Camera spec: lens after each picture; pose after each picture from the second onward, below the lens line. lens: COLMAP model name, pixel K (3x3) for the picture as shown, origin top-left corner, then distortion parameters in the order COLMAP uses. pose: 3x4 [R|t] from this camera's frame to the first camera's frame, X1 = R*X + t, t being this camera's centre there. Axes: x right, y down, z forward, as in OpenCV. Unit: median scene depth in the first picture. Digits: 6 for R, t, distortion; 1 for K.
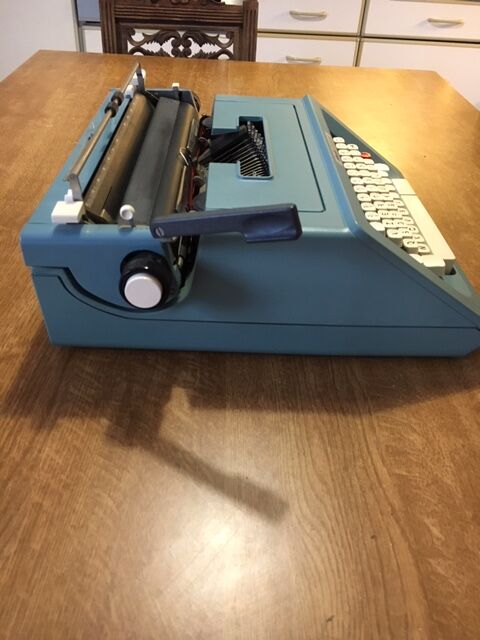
lens RADIAL K [[547.0, 0, 239.6], [0, 547.0, 314.9], [0, 0, 1]] dist [0.084103, -0.133150]
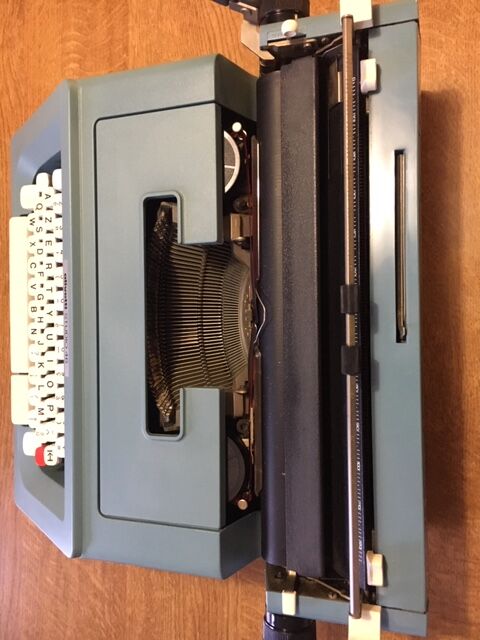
lens RADIAL K [[550.8, 0, 240.0], [0, 550.8, 320.0], [0, 0, 1]] dist [0.084167, -0.141245]
pose [[0.918428, 0.021309, -0.395013, 0.224039], [0.305210, 0.597092, 0.741841, -0.333237], [0.251667, -0.801890, 0.541883, 0.276679]]
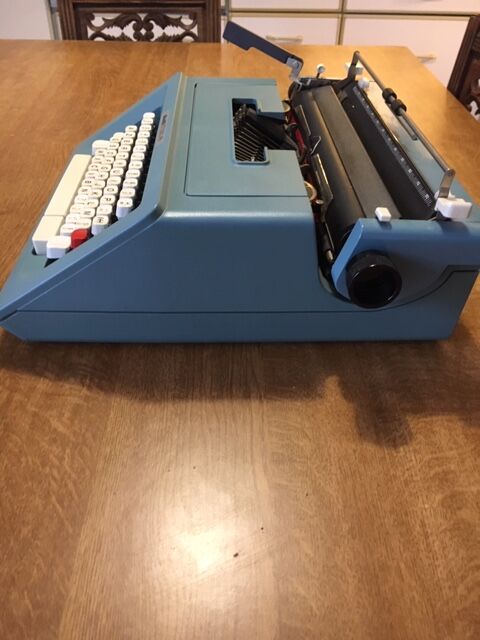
lens RADIAL K [[550.8, 0, 240.0], [0, 550.8, 320.0], [0, 0, 1]] dist [0.084167, -0.141245]
pose [[0.999458, -0.025634, -0.020658, 0.072787], [0.026277, 0.999159, 0.031482, -0.006732], [0.019834, -0.032008, 0.999291, 0.018579]]
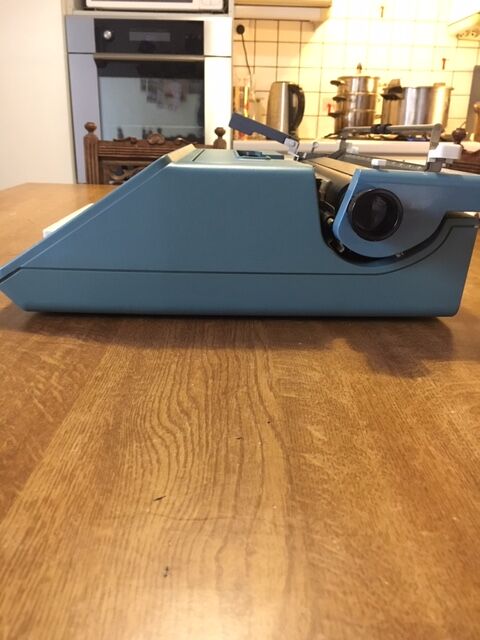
lens RADIAL K [[550.8, 0, 240.0], [0, 550.8, 320.0], [0, 0, 1]] dist [0.084167, -0.141245]
pose [[0.999545, -0.026376, -0.014639, 0.068064], [0.020613, 0.951500, -0.306956, 0.127734], [0.022025, 0.306515, 0.951611, 0.044719]]
